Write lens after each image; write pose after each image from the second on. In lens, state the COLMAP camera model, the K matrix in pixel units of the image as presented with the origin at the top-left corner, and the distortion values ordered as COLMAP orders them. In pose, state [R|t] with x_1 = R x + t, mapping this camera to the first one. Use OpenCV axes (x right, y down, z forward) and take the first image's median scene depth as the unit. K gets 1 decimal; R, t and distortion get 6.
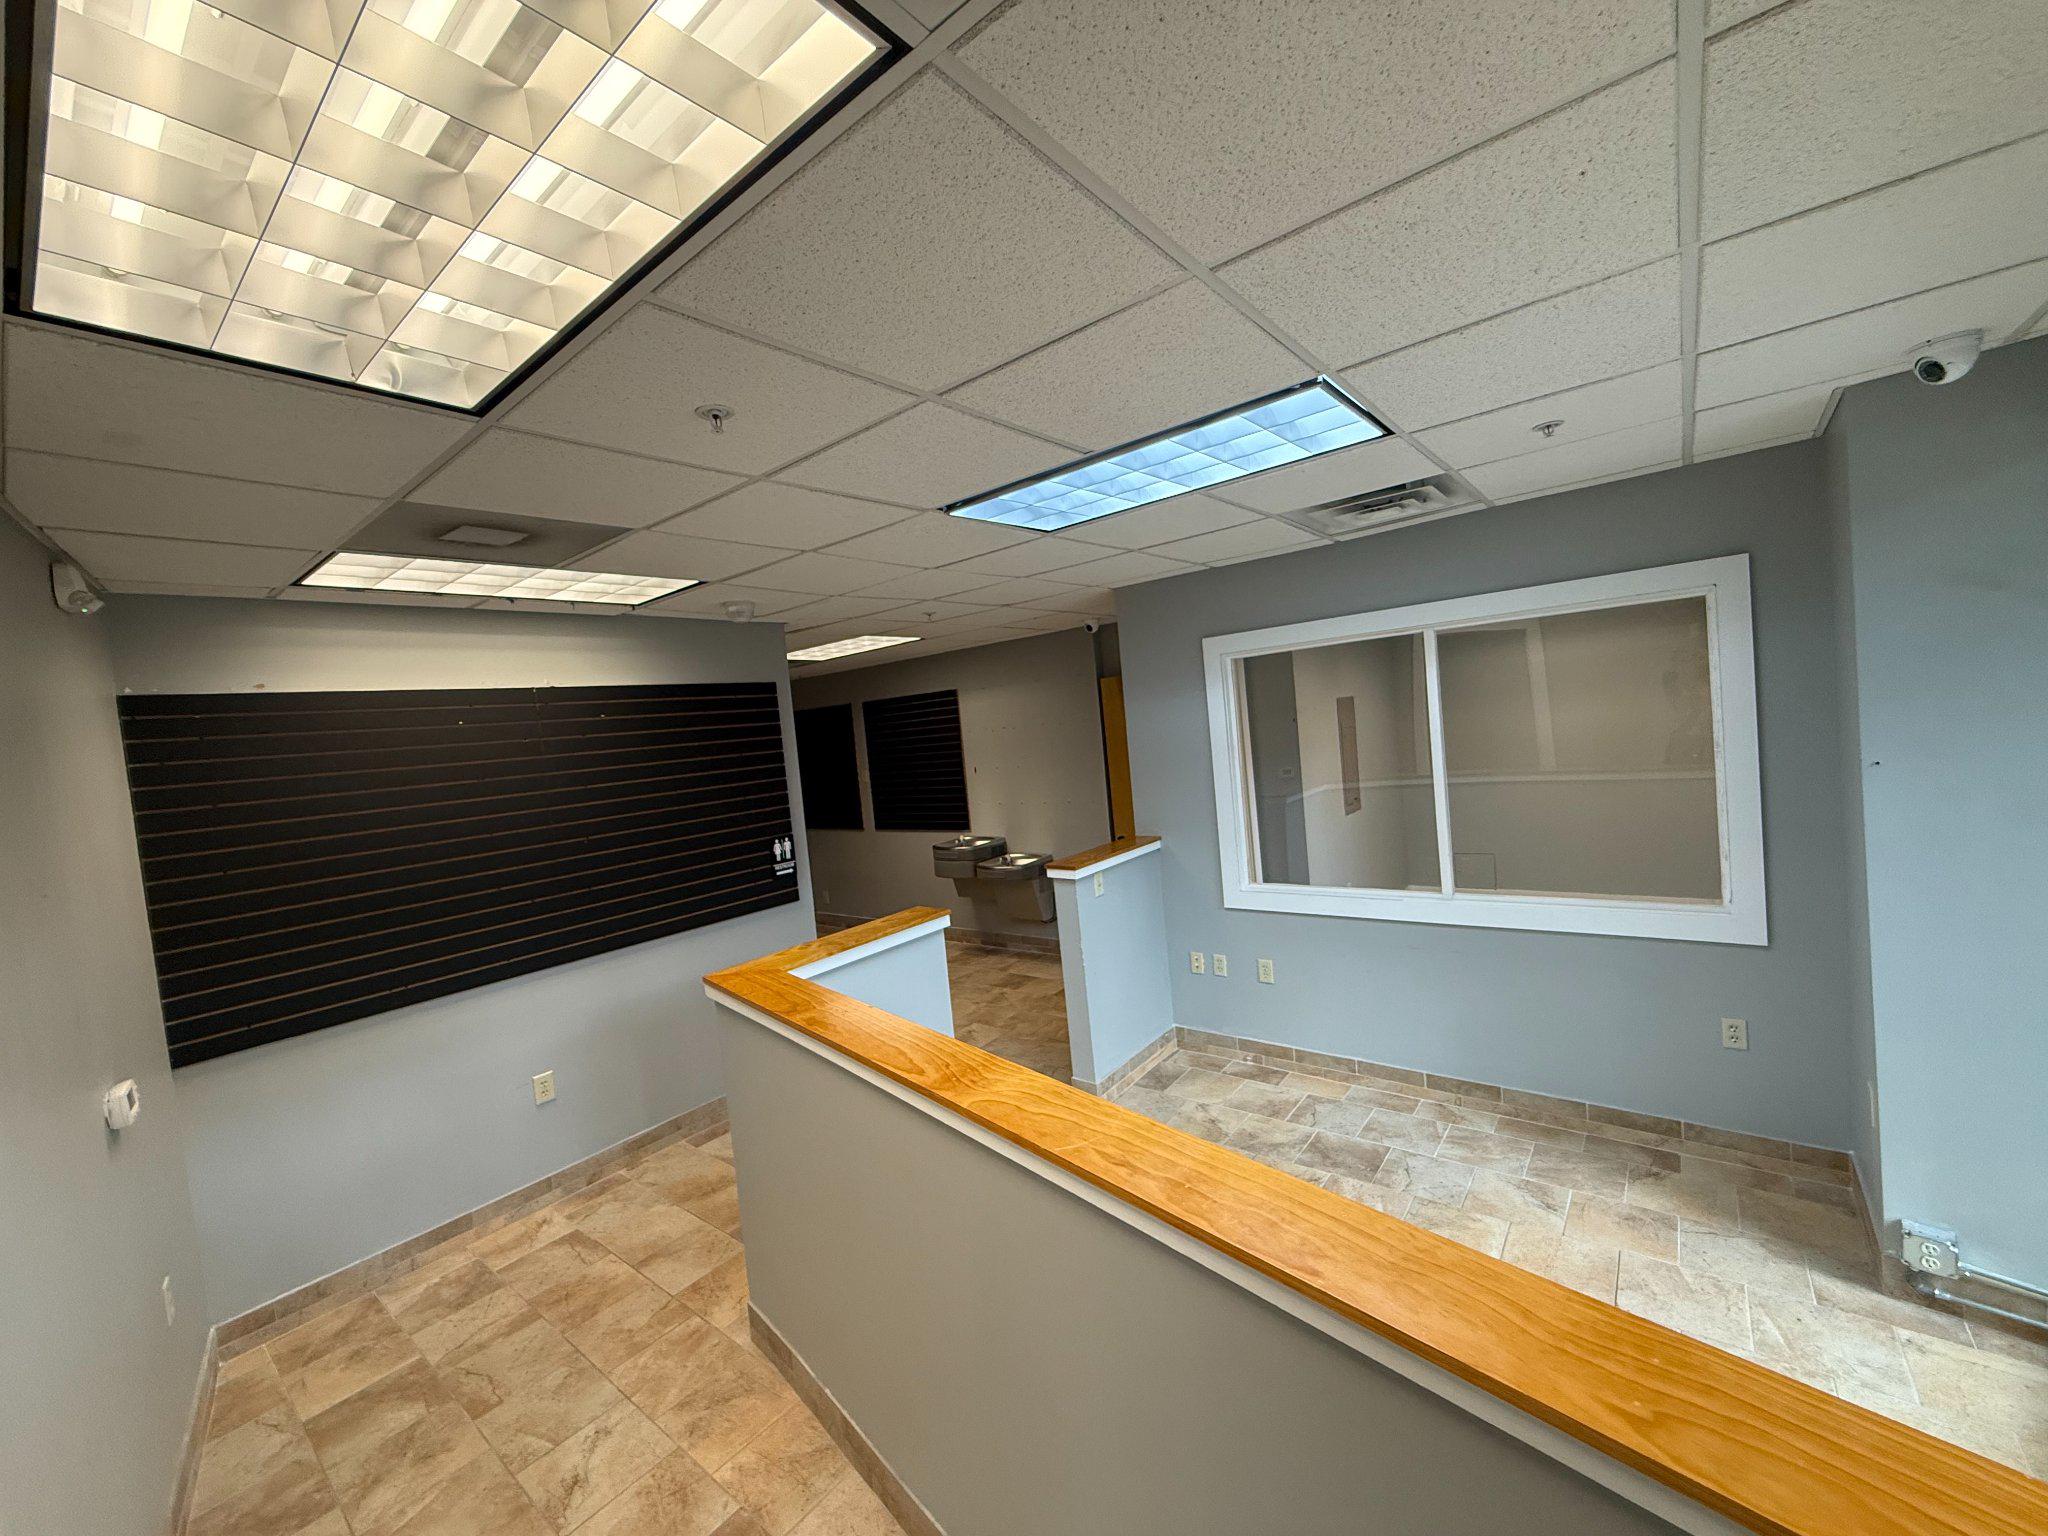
lens RADIAL K [[815.8, 0, 1022.1], [0, 815.8, 770.8], [0, 0, 1]] dist [-0.002480, 0.000697]
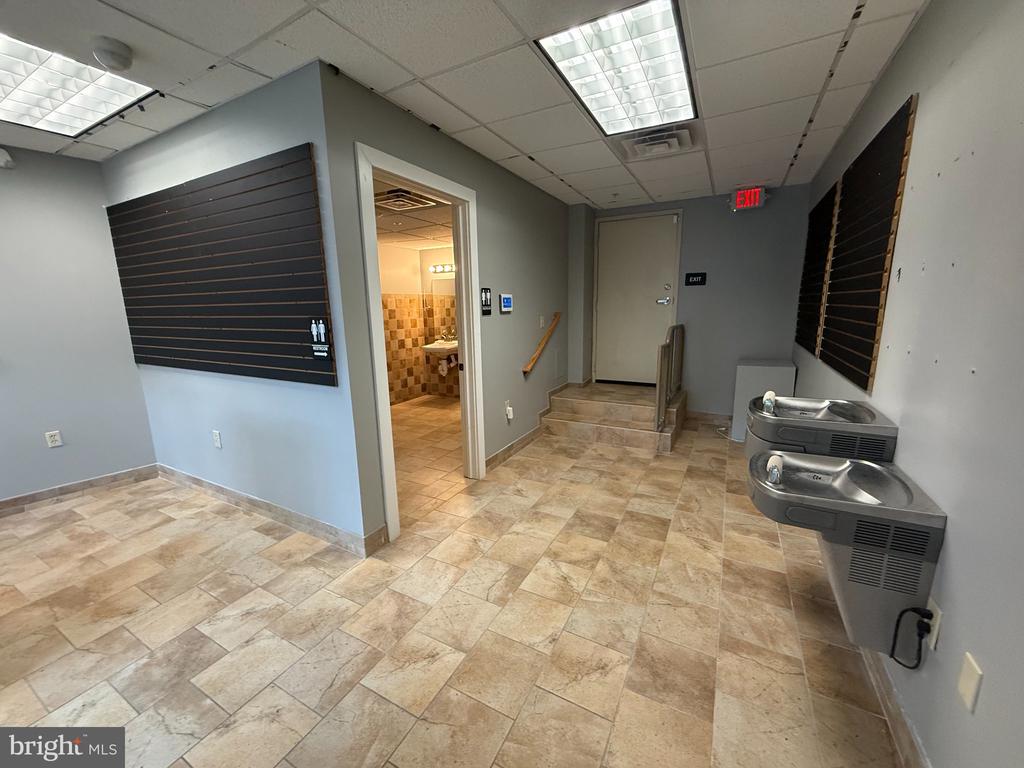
lens RADIAL K [[407.9, 0, 512.2], [0, 407.9, 378.8], [0, 0, 1]] dist [-0.002480, 0.000697]
pose [[0.177850, 0.262903, -0.948289, 0.234863], [-0.057640, 0.964780, 0.256665, 0.011451], [0.982368, 0.009012, 0.186740, 1.146347]]
